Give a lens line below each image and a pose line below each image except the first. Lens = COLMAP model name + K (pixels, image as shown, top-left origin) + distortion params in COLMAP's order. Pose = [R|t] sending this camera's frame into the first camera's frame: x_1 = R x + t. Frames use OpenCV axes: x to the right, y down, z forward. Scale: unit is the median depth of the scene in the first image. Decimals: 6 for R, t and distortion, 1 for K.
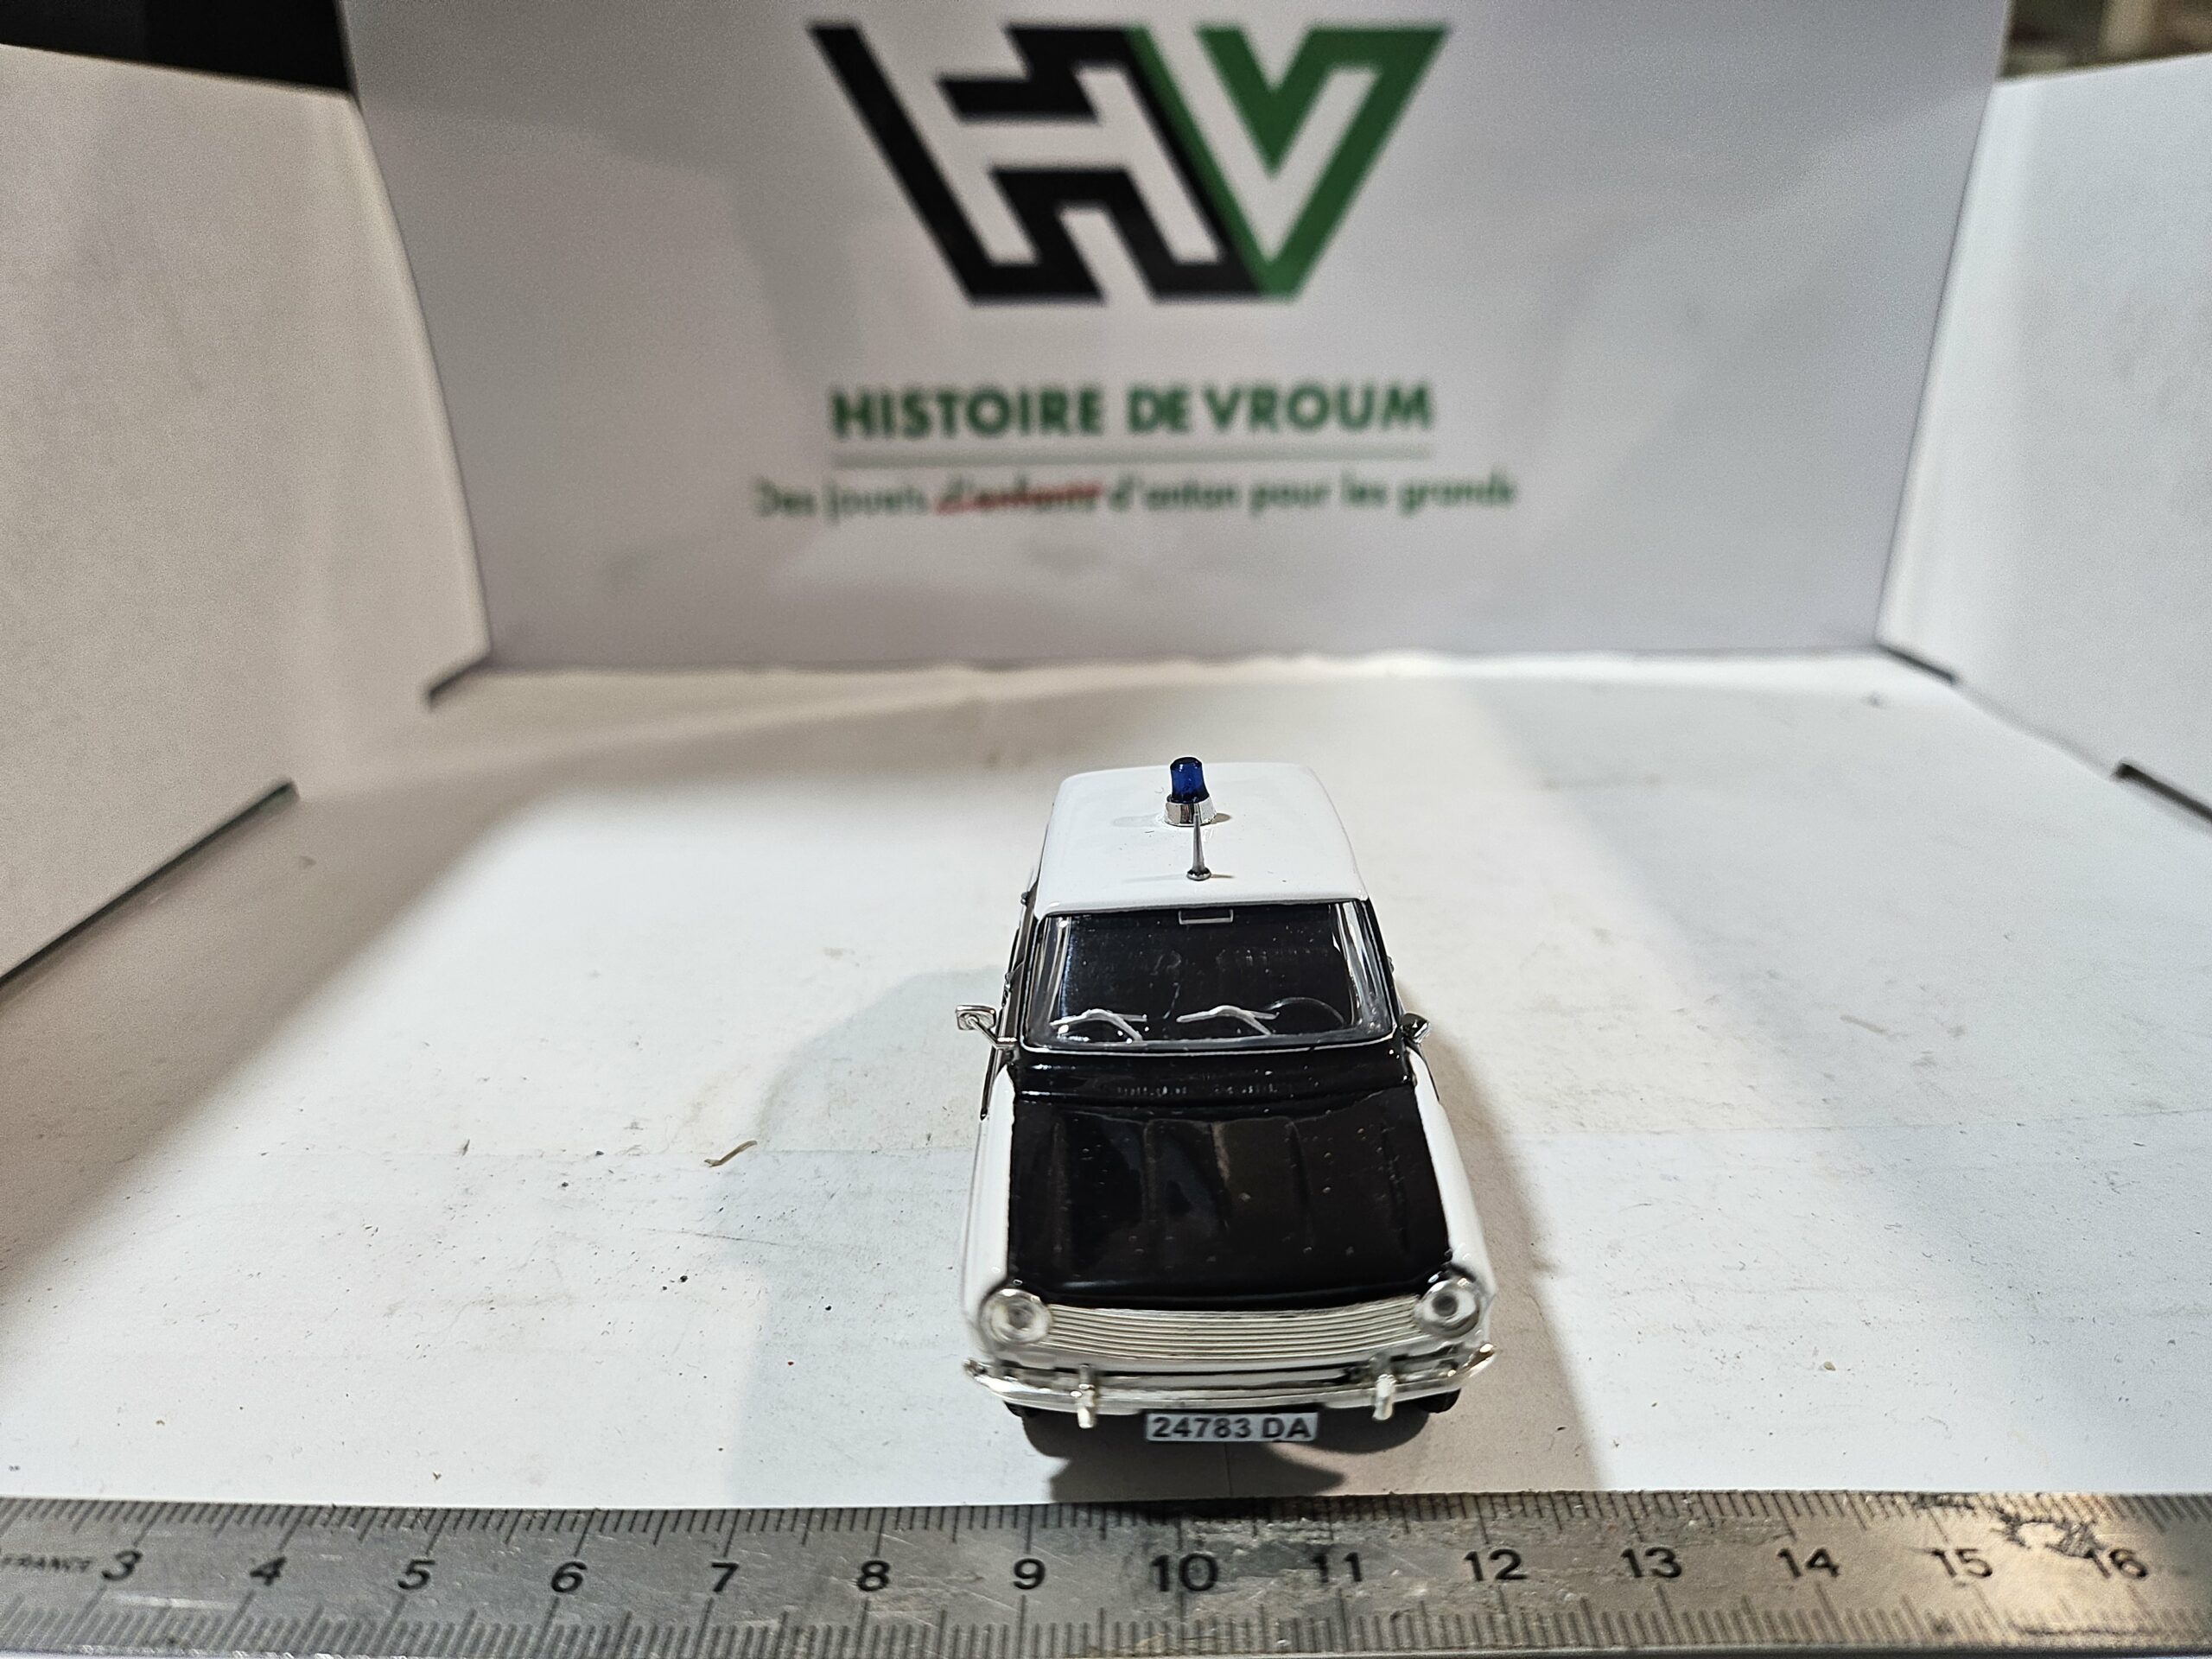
lens RADIAL K [[1550.3, 0, 1106.0], [0, 1550.3, 829.5], [0, 0, 1]] dist [-0.004919, -0.009433]
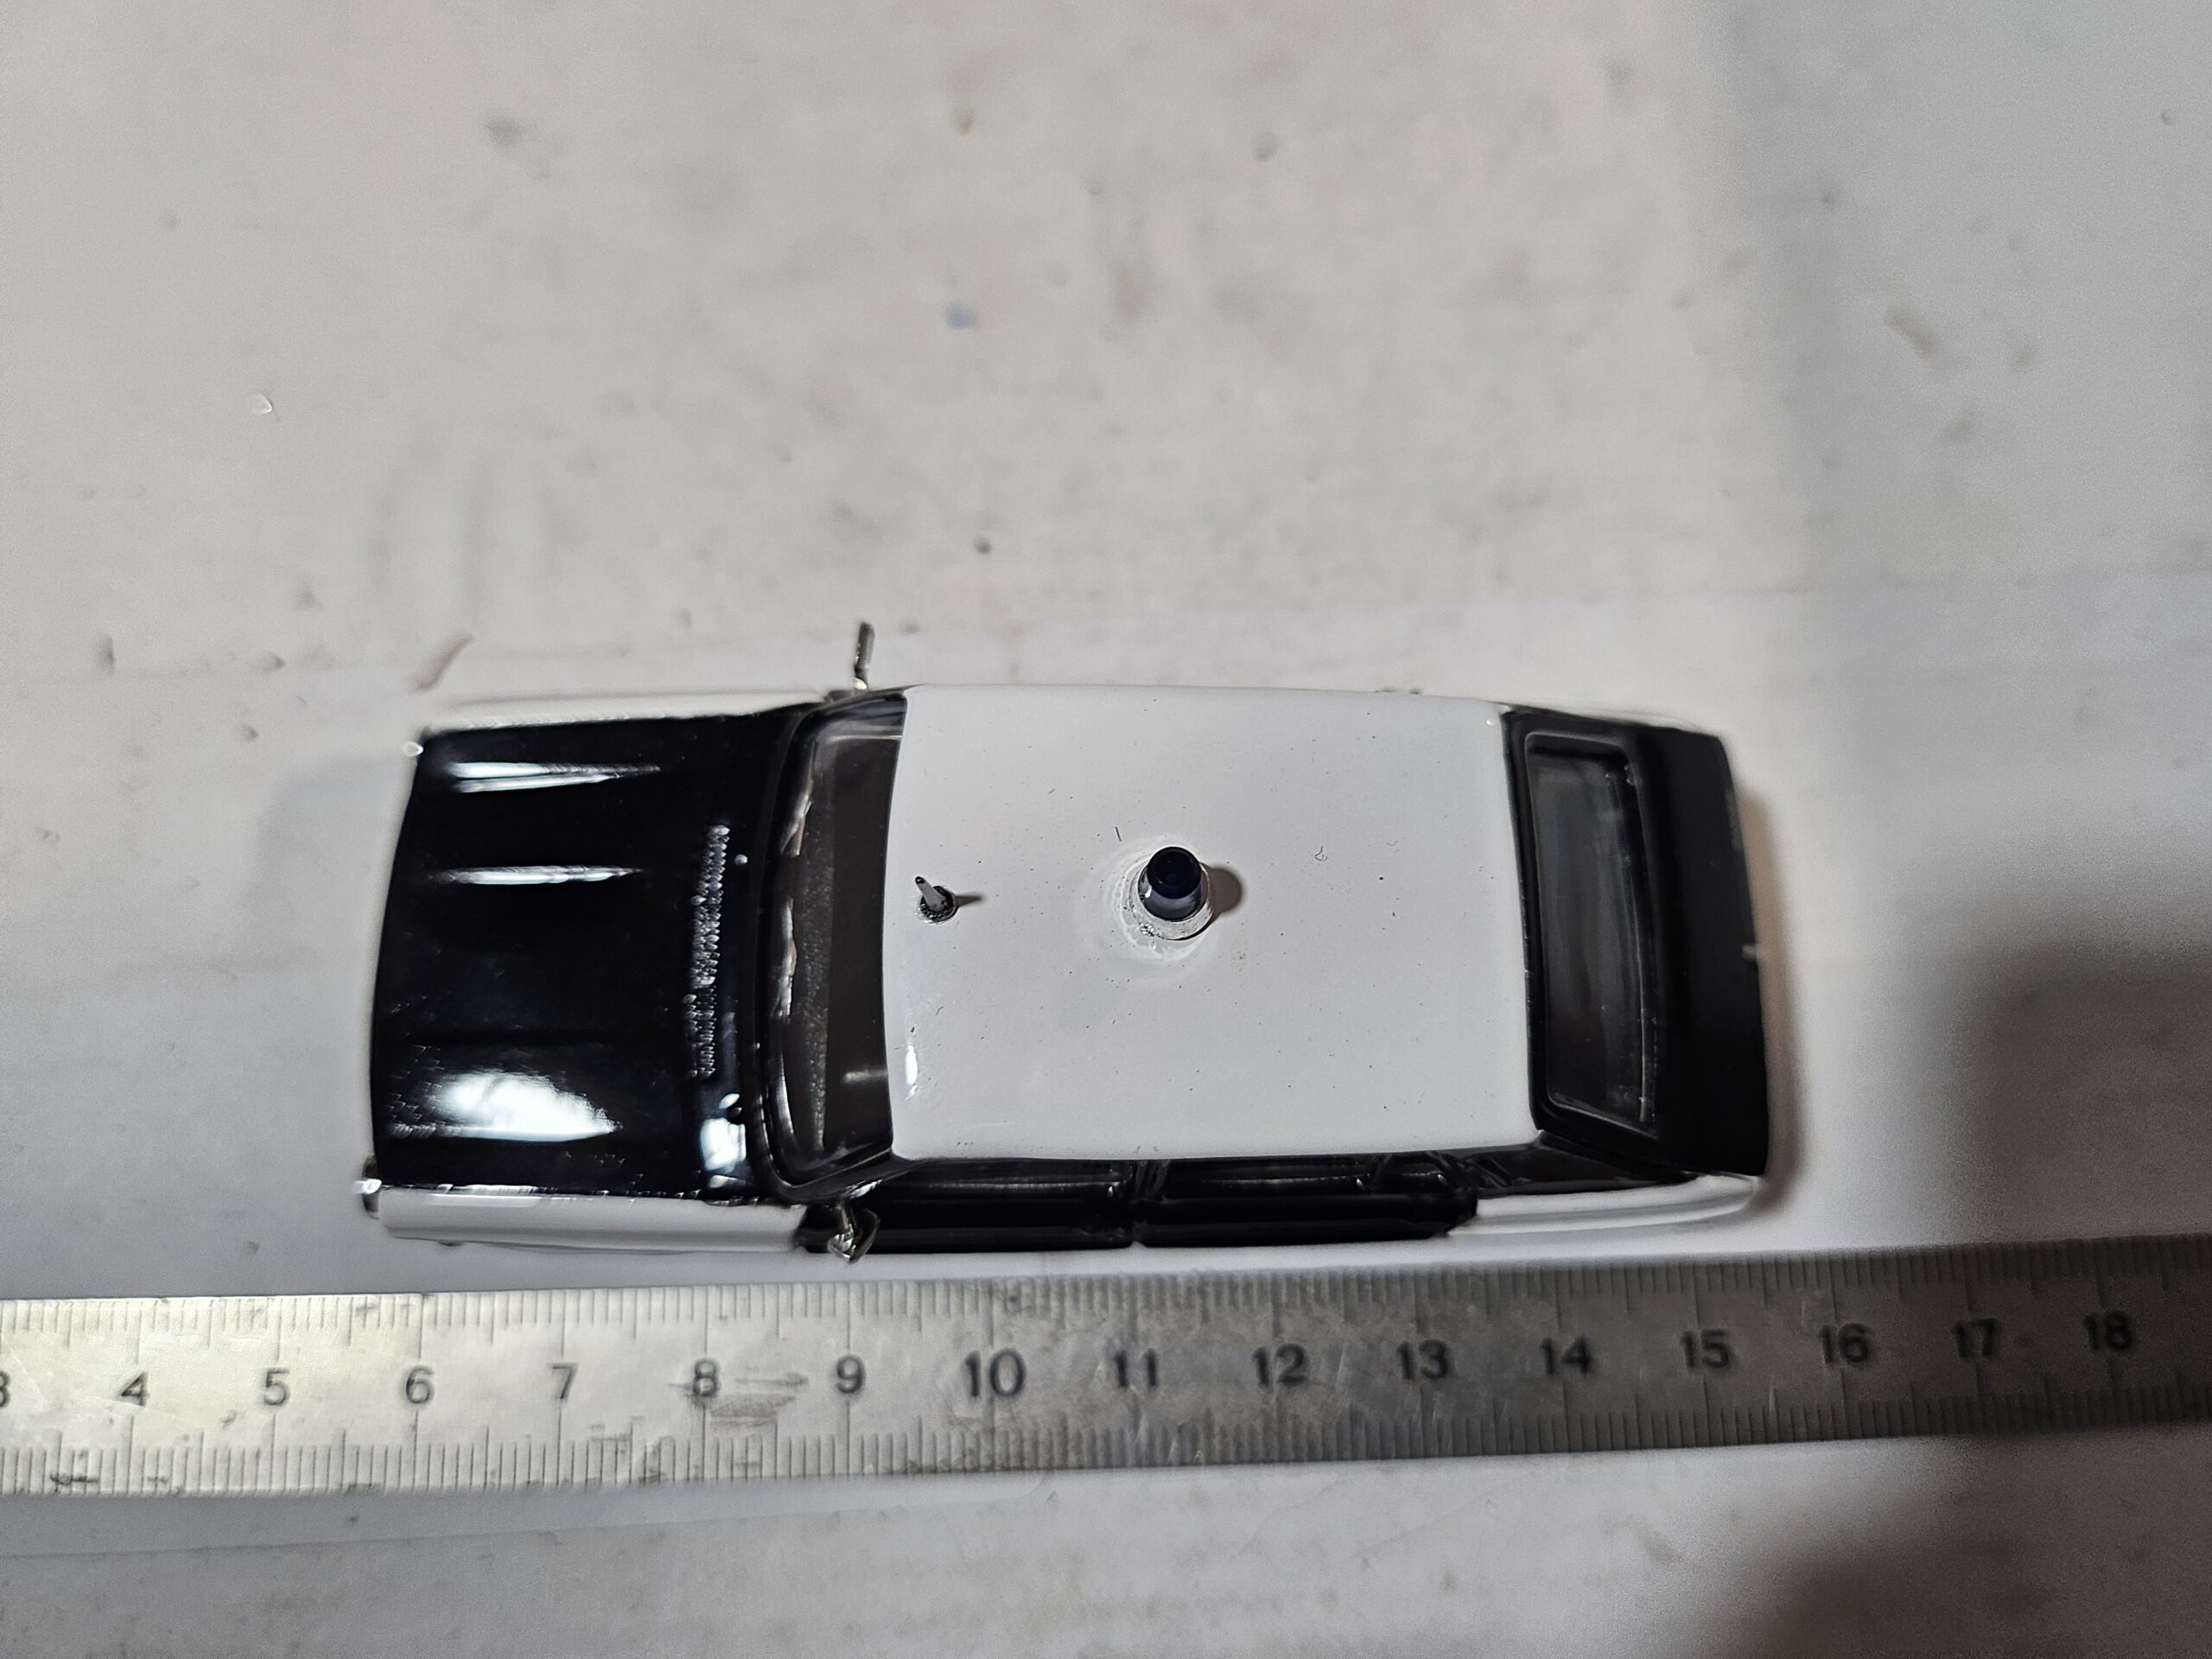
lens RADIAL K [[1550.3, 0, 1106.0], [0, 1550.3, 829.5], [0, 0, 1]] dist [-0.004919, -0.009433]
pose [[0.998486, -0.042506, 0.034912, 0.099680], [-0.005823, 0.549454, 0.835504, -0.588664], [-0.054696, -0.834442, 0.548375, 0.671693]]
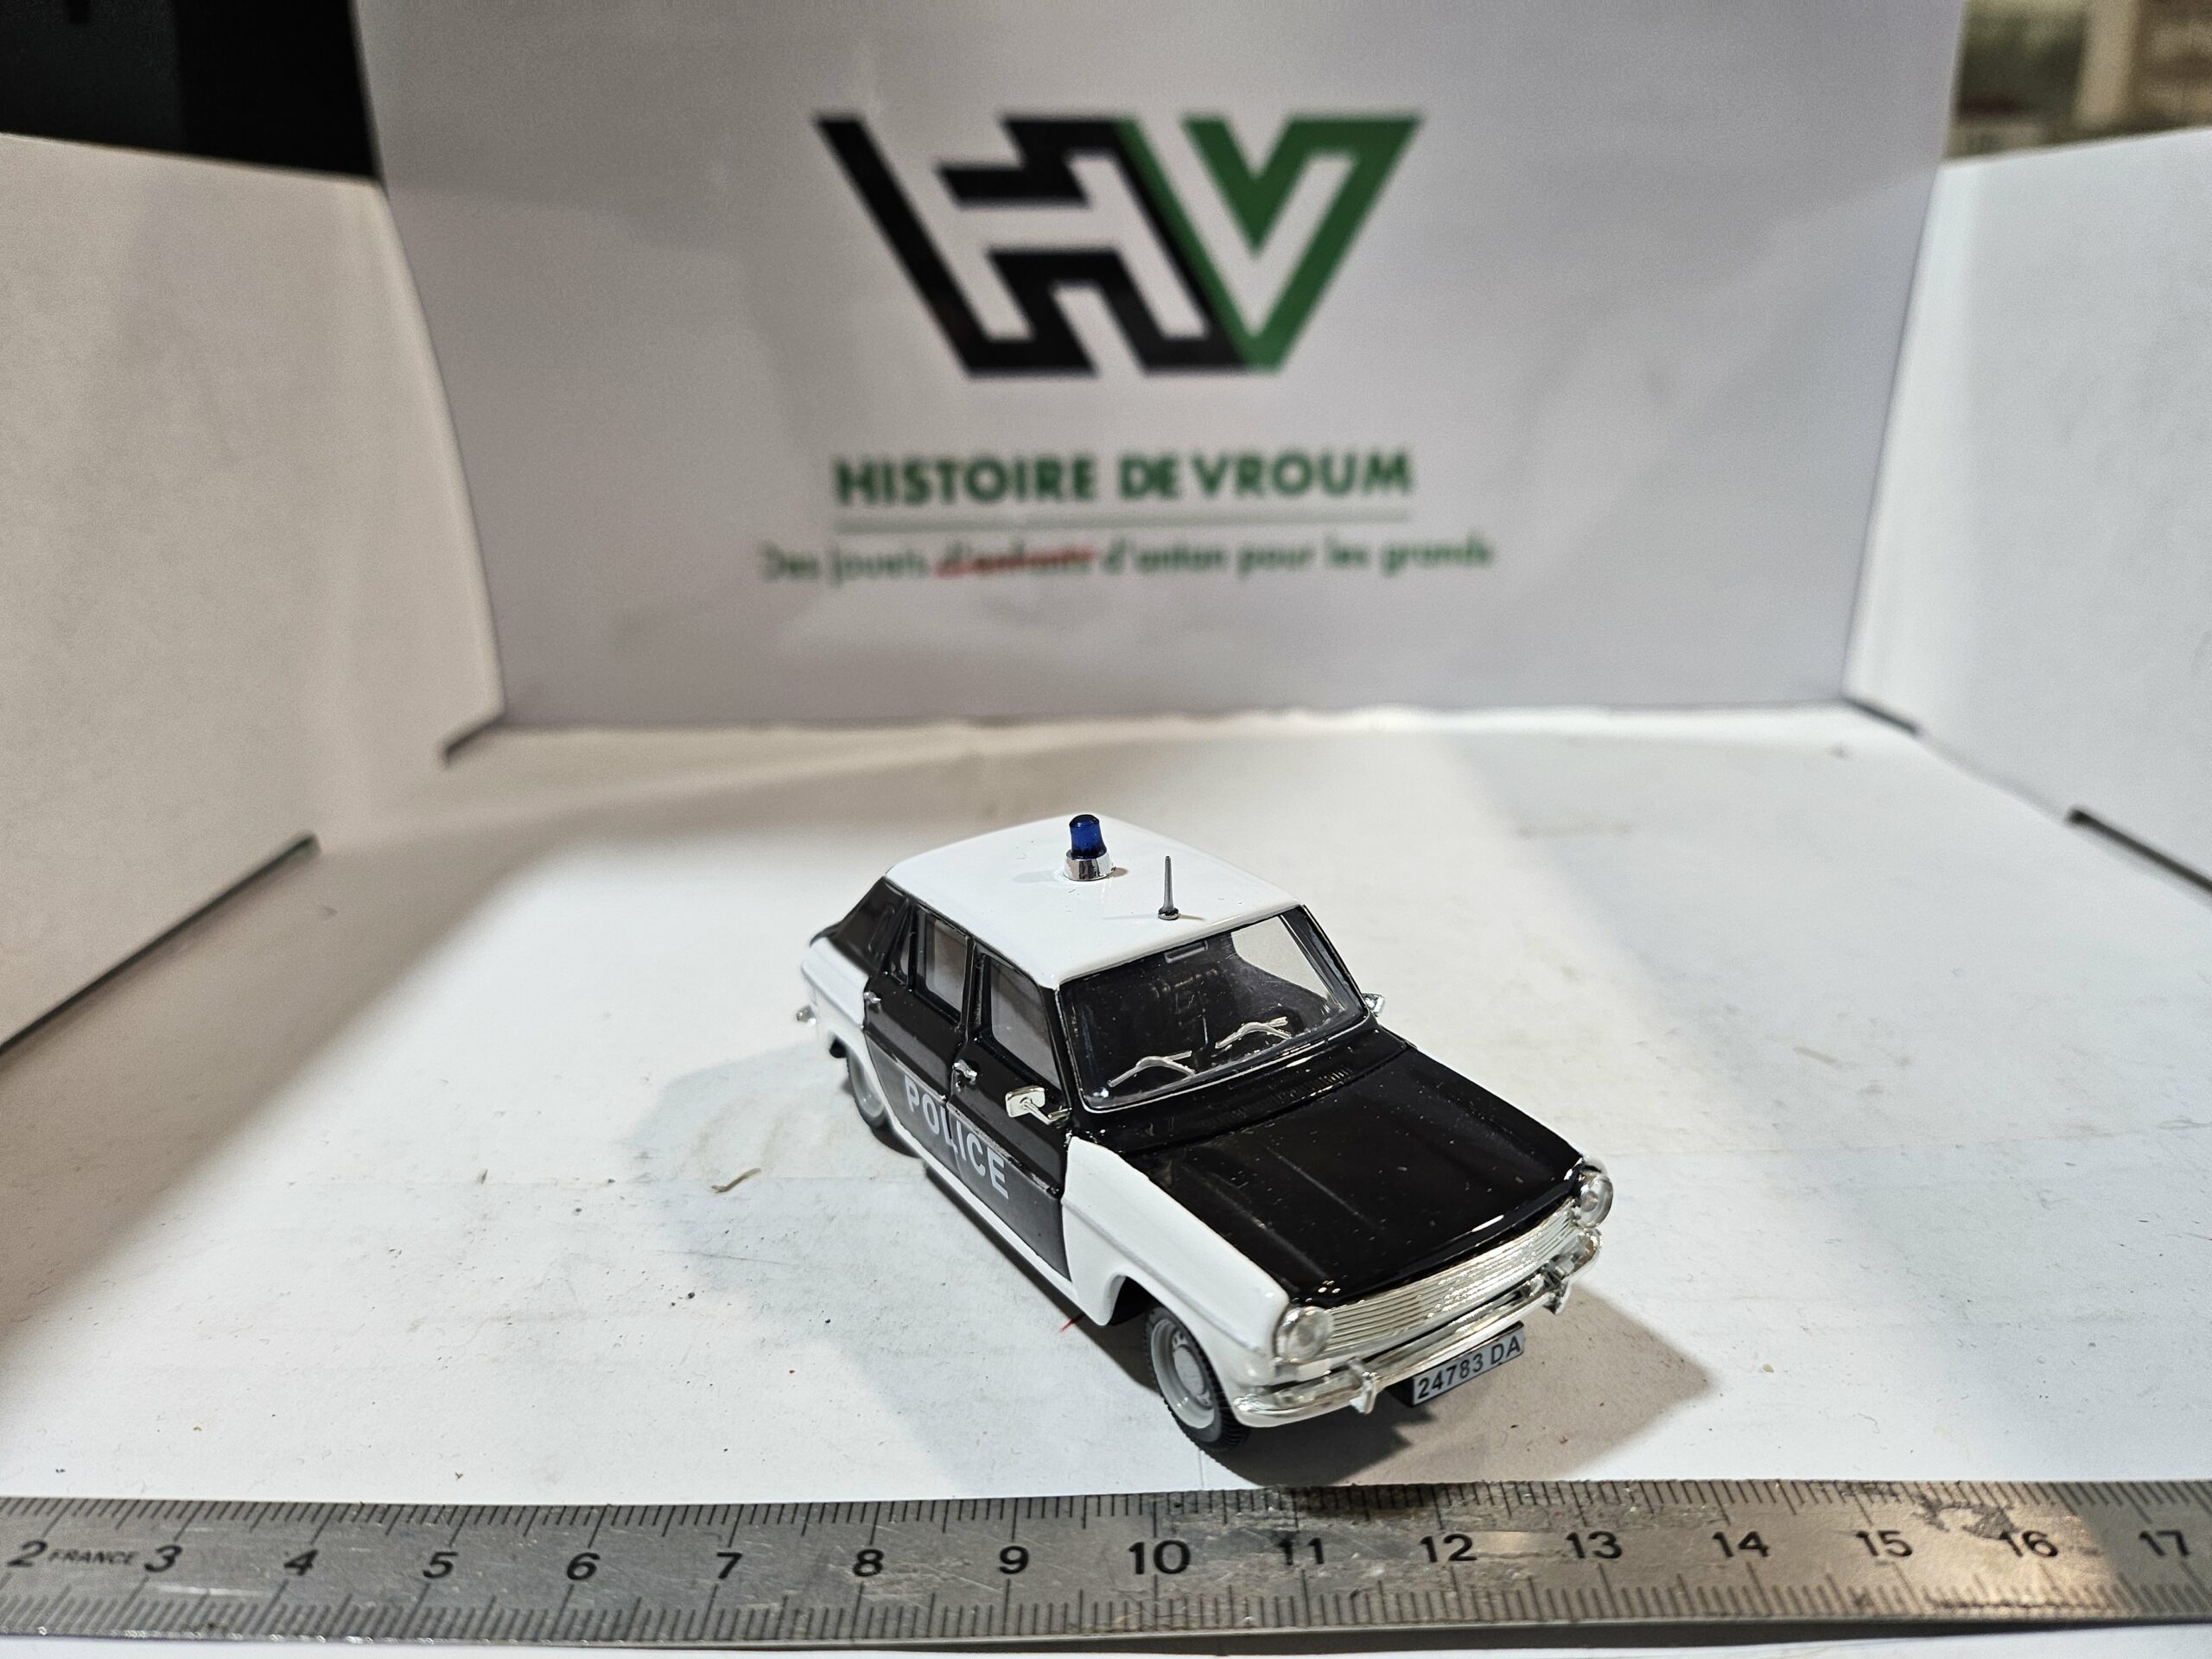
lens RADIAL K [[1551.0, 0, 1113.7], [0, 1551.0, 826.4], [0, 0, 1]] dist [-0.006020, -0.004940]
pose [[0.999987, -0.004683, 0.001813, 0.018584], [0.004753, 0.999149, -0.040964, 0.017437], [-0.001619, 0.040972, 0.999159, -0.085075]]
